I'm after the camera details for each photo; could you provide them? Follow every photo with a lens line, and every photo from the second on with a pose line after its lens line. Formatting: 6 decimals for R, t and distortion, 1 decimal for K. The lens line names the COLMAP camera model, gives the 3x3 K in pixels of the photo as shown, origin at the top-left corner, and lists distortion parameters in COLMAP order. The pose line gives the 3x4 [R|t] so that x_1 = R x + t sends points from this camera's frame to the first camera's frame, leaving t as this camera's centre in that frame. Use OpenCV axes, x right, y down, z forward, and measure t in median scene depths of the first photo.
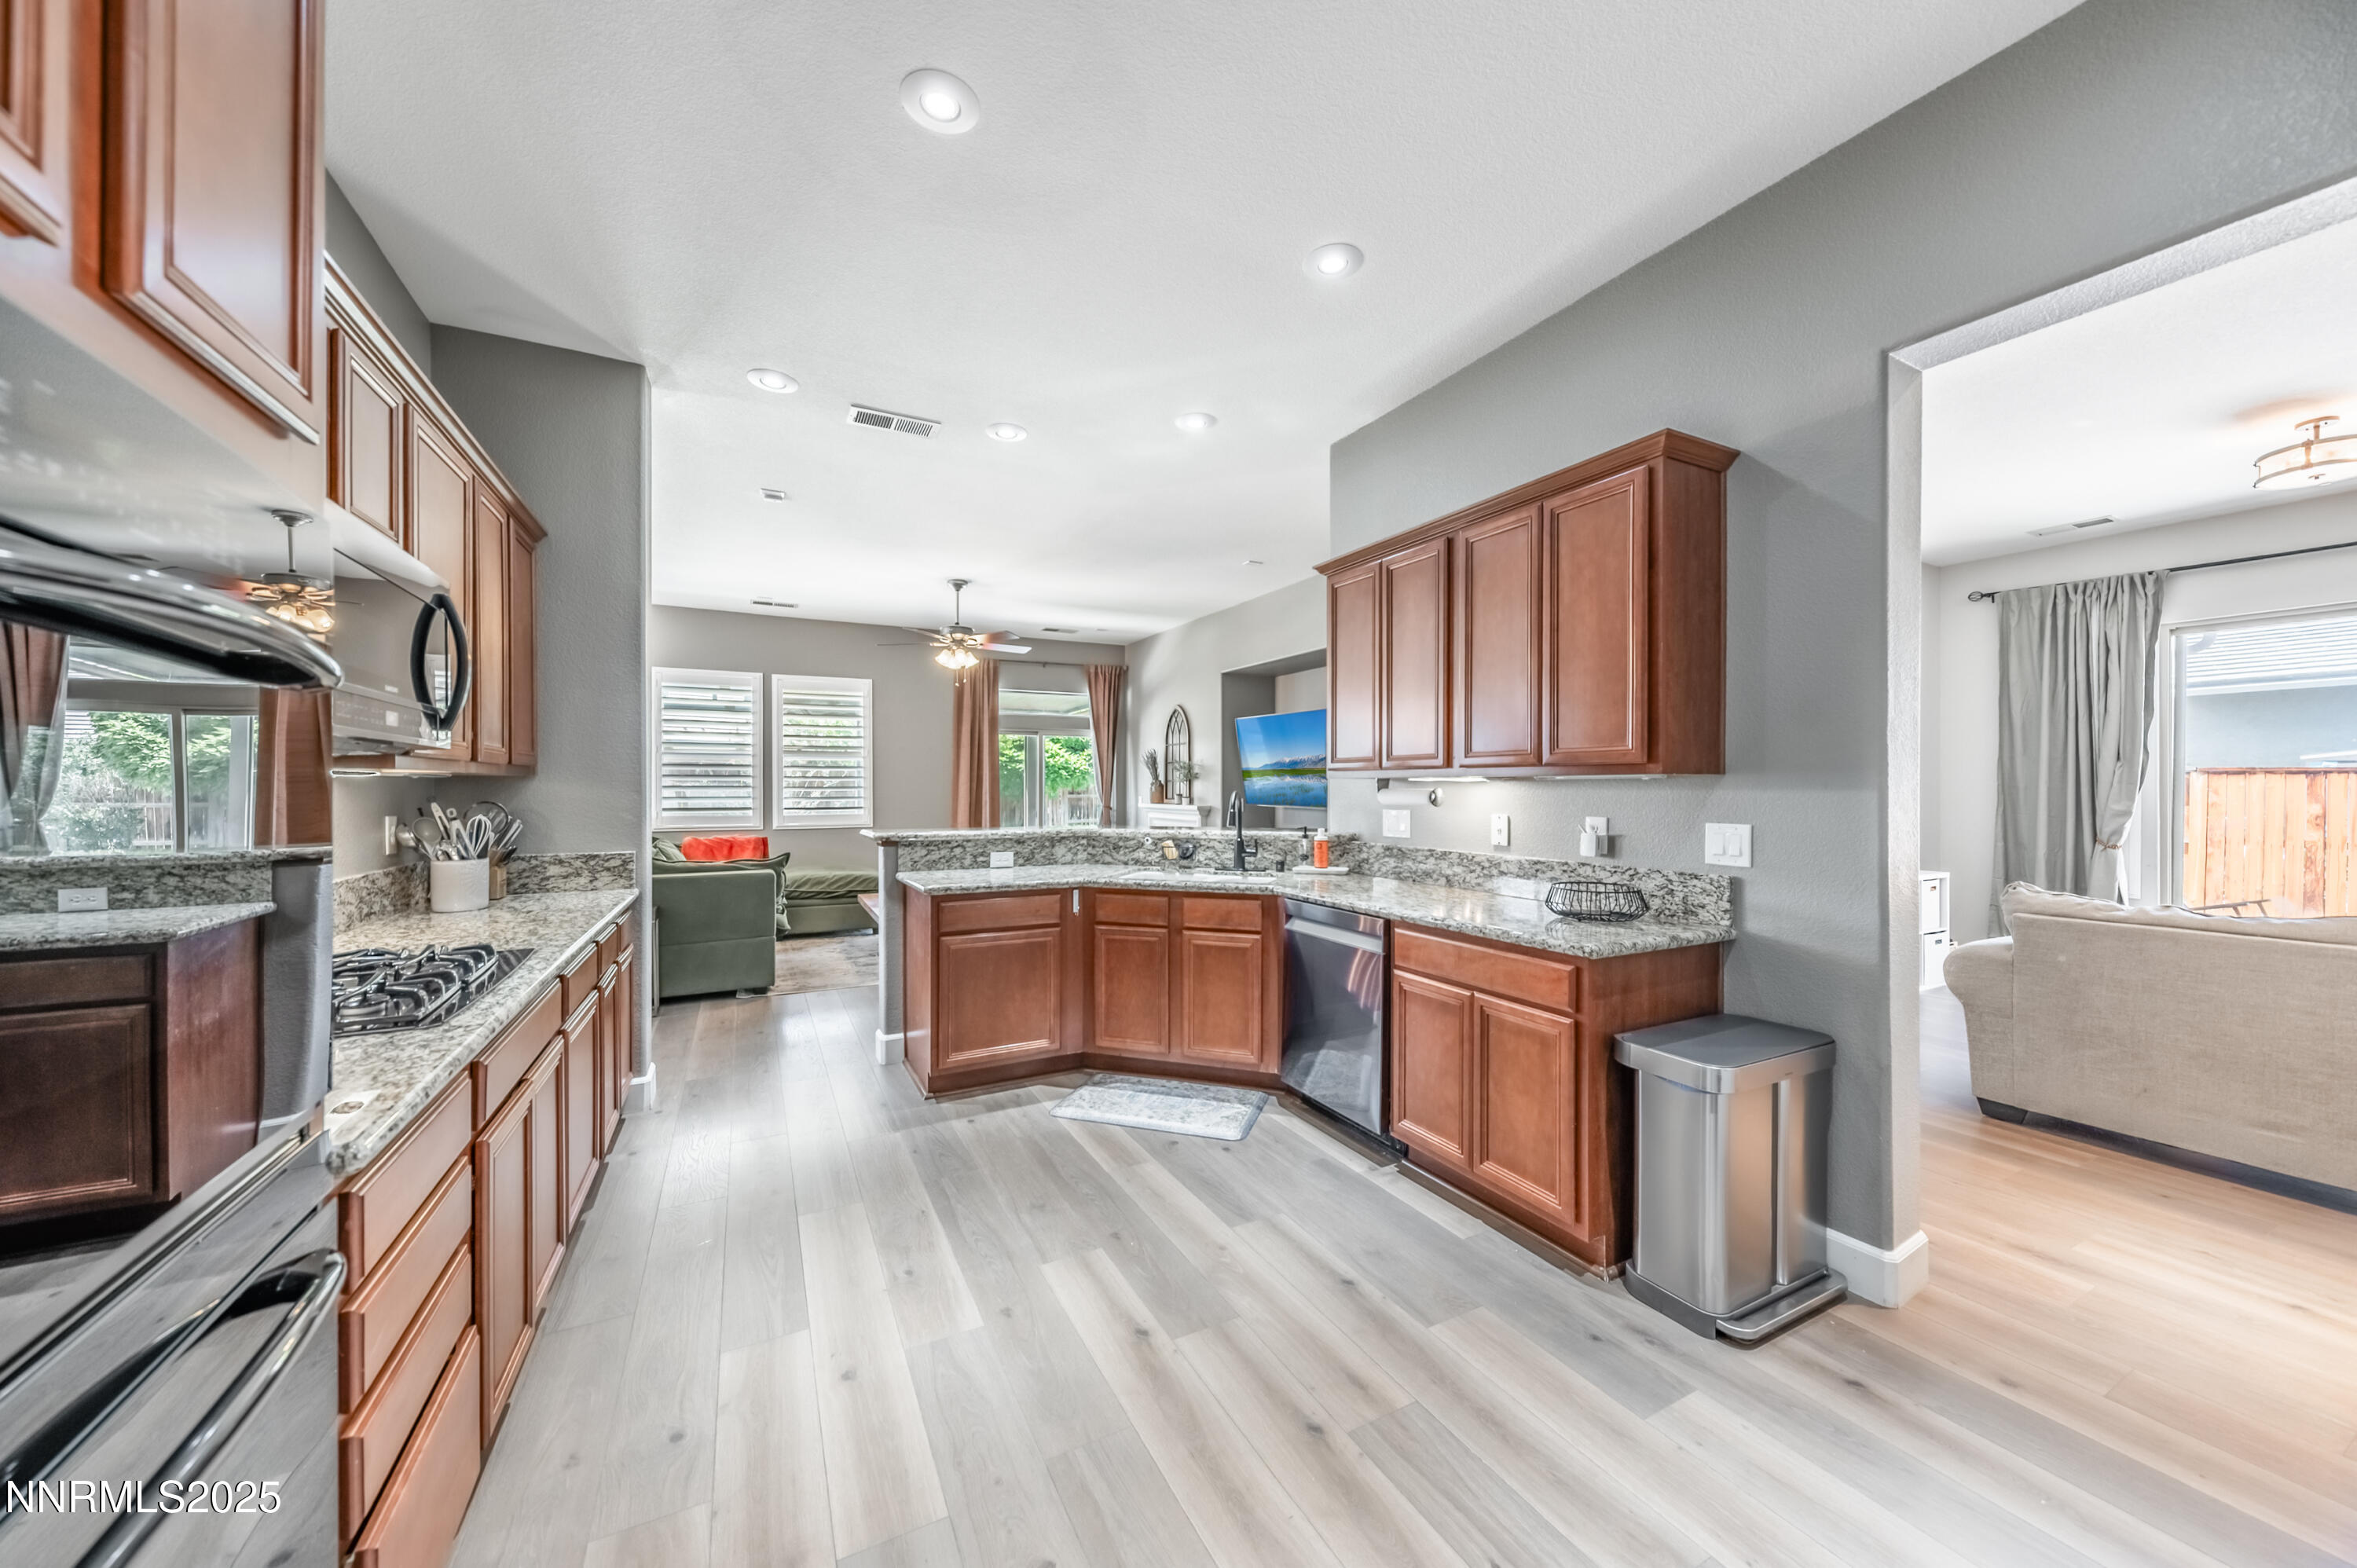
lens RADIAL K [[821.1, 0, 1177.8], [0, 821.1, 790.2], [0, 0, 1]] dist [0.002842, -0.000092]
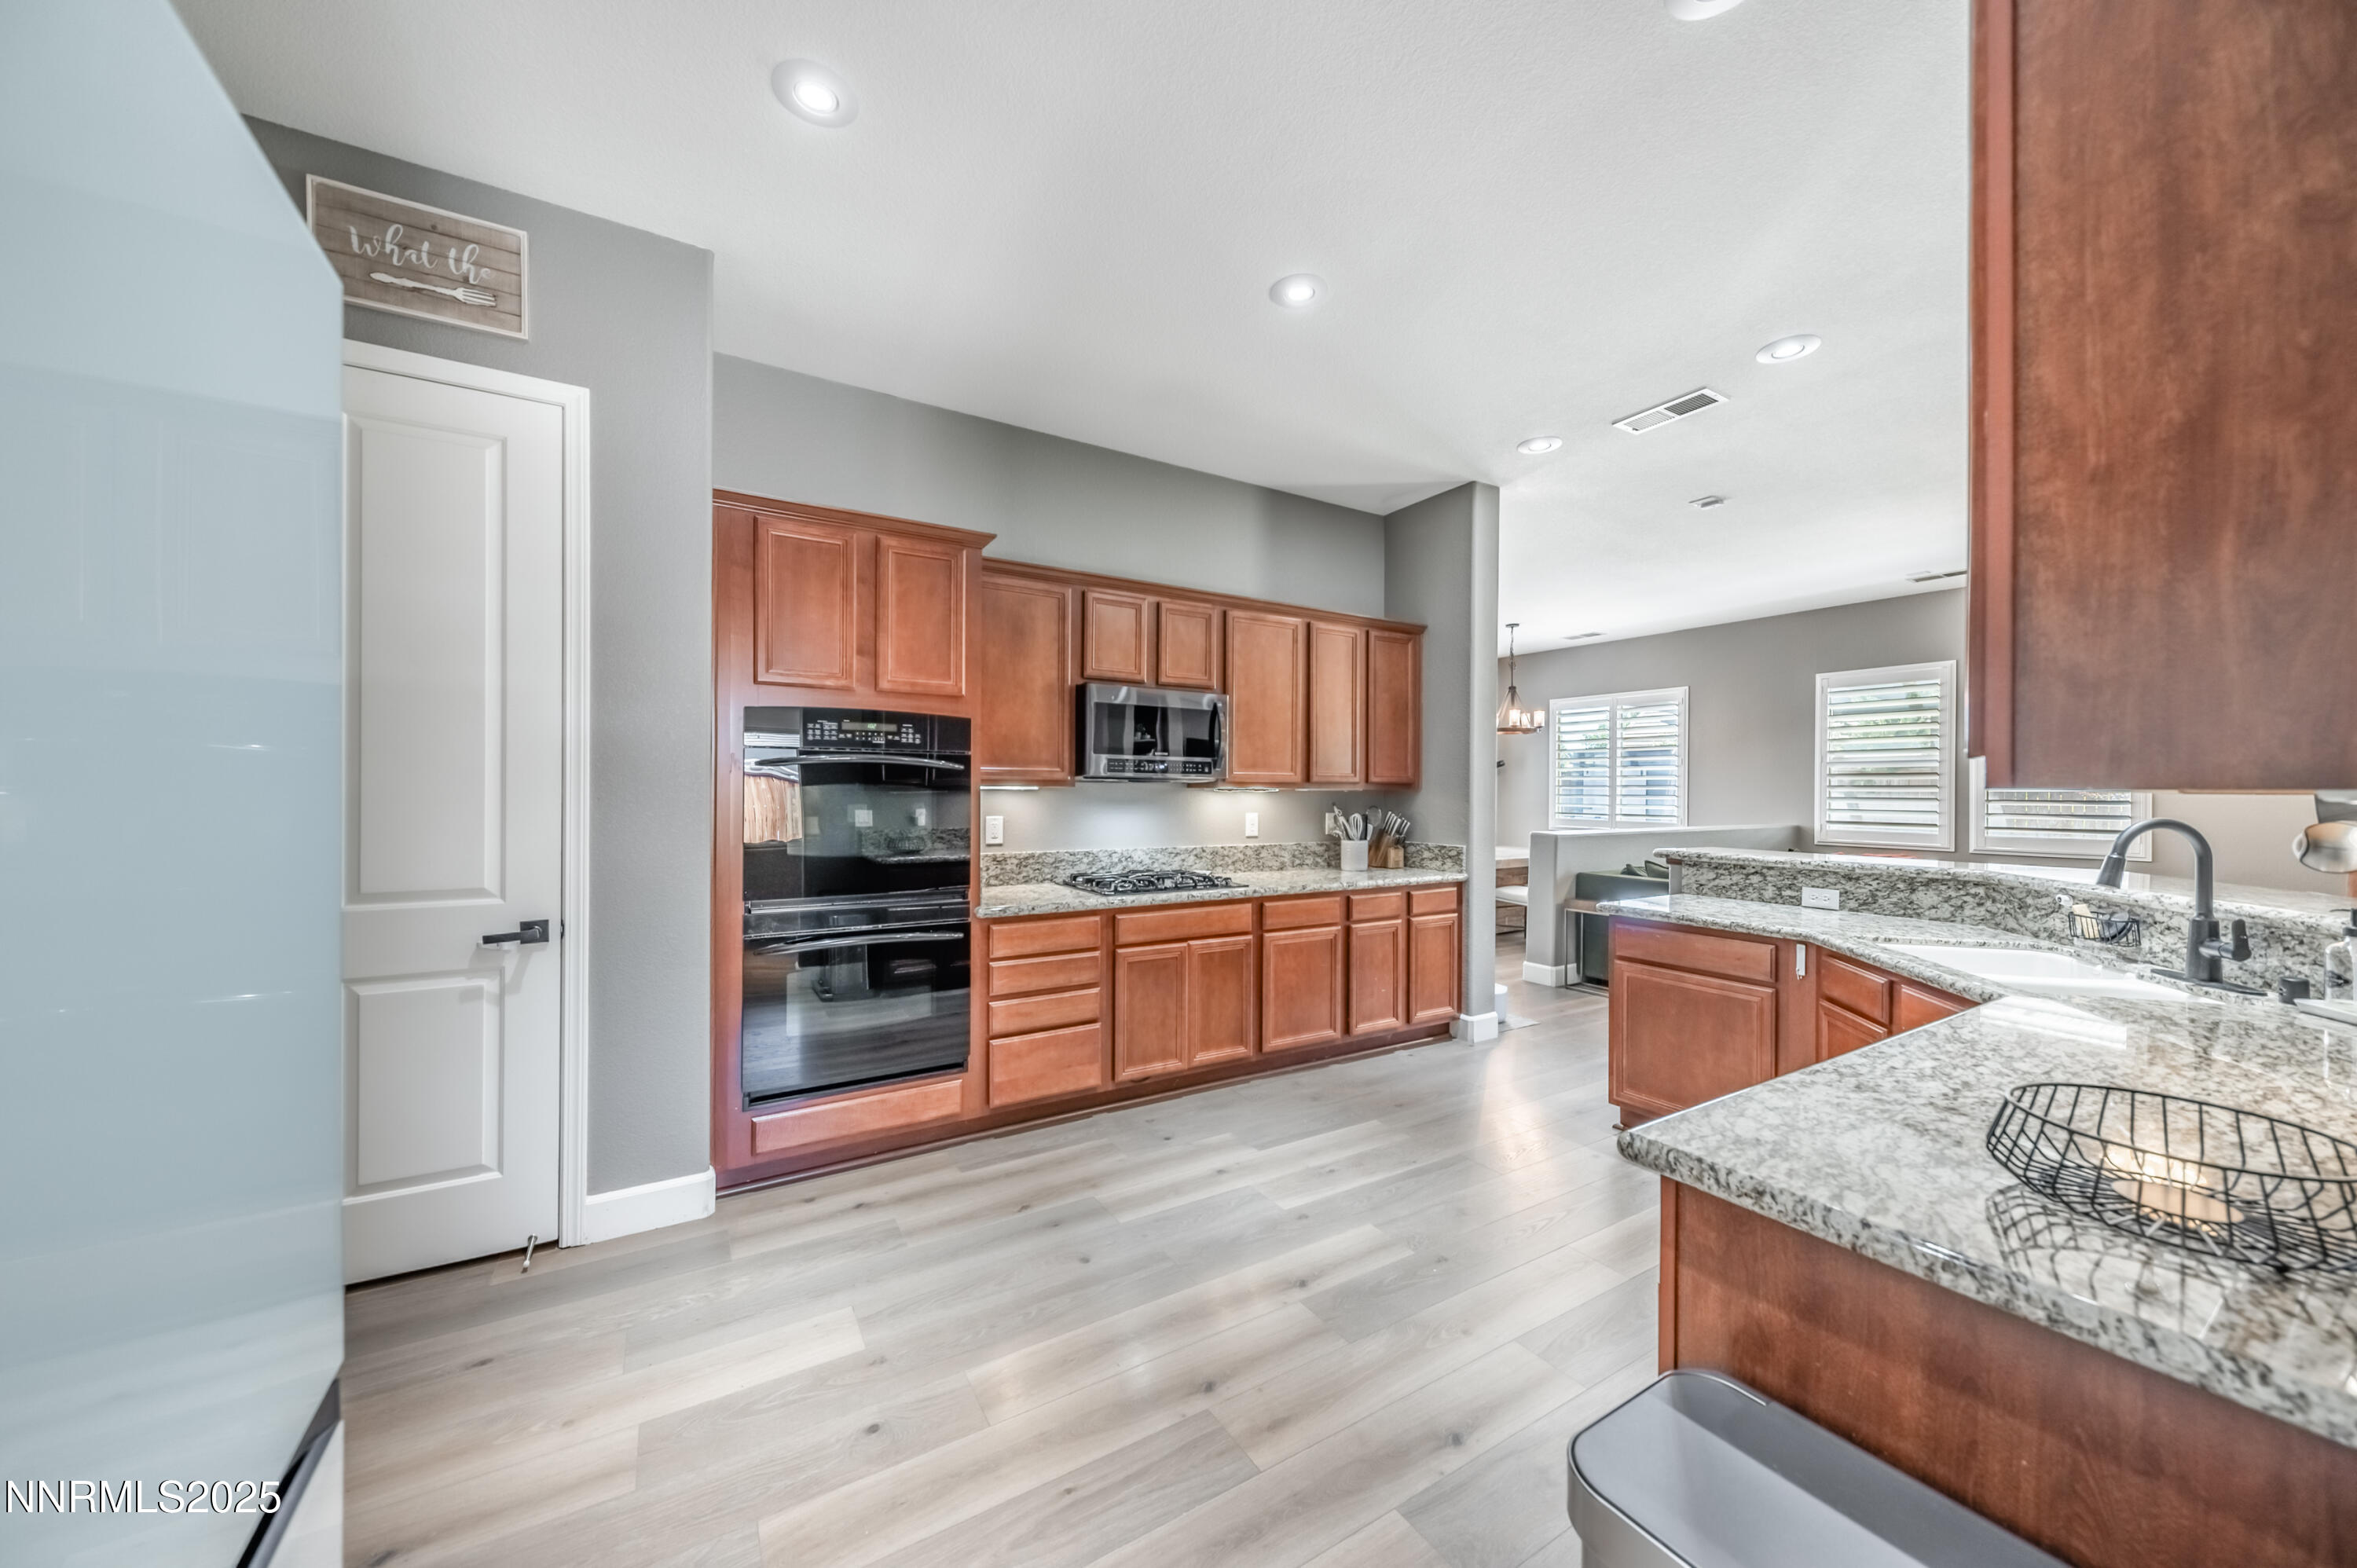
lens RADIAL K [[821.1, 0, 1177.8], [0, 821.1, 790.2], [0, 0, 1]] dist [0.002842, -0.000092]
pose [[0.053857, -0.000158, -0.998549, 0.662789], [-0.010604, 0.999944, -0.000730, -0.011044], [0.998492, 0.010628, 0.053853, 0.466366]]
